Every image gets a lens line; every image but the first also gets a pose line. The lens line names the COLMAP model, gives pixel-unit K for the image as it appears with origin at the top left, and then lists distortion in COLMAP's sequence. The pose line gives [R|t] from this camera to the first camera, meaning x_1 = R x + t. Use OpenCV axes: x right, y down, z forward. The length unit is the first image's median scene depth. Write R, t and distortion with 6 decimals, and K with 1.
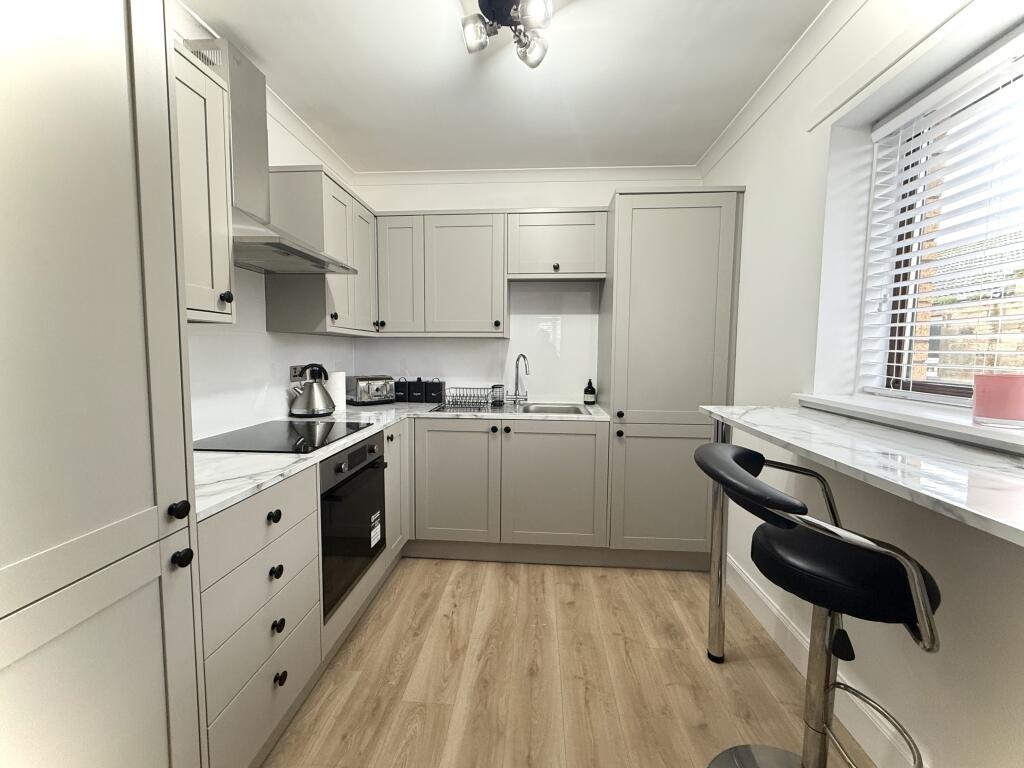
lens RADIAL K [[416.1, 0, 512.0], [0, 416.1, 384.0], [0, 0, 1]] dist [0.001182, 0.000061]
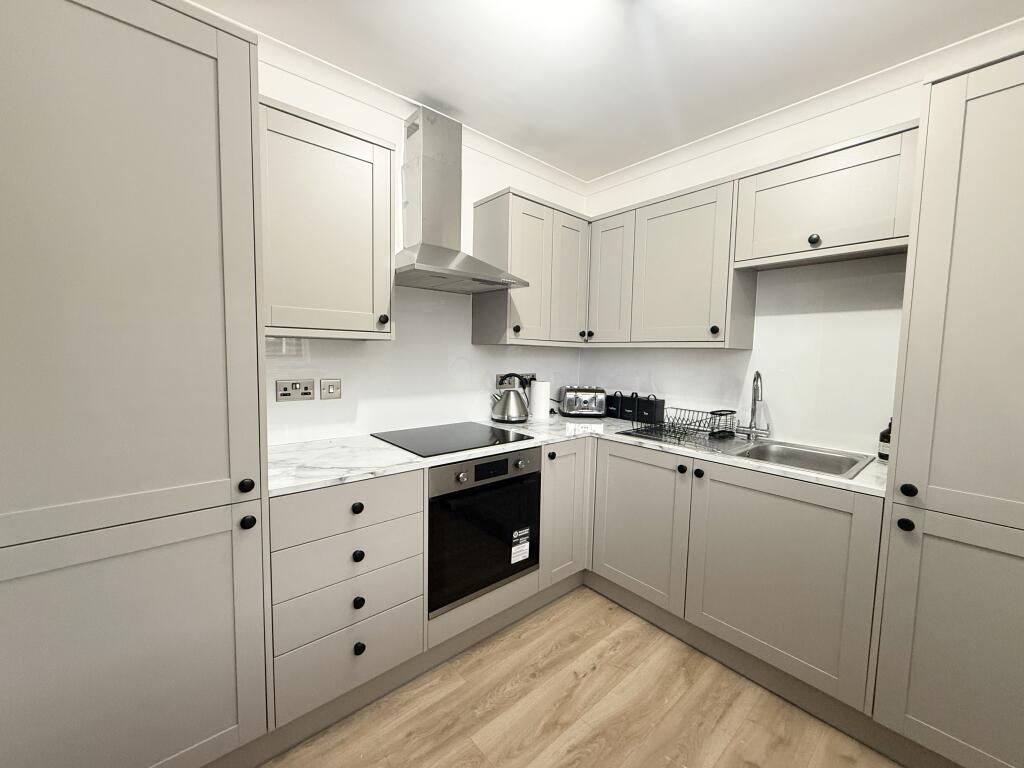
lens RADIAL K [[407.4, 0, 512.0], [0, 407.4, 384.0], [0, 0, 1]] dist [-0.000221, -0.000090]
pose [[0.705530, 0.062095, -0.705955, 0.266016], [-0.070709, 0.997351, 0.017060, -0.038945], [0.705144, 0.037881, 0.708051, 0.253833]]
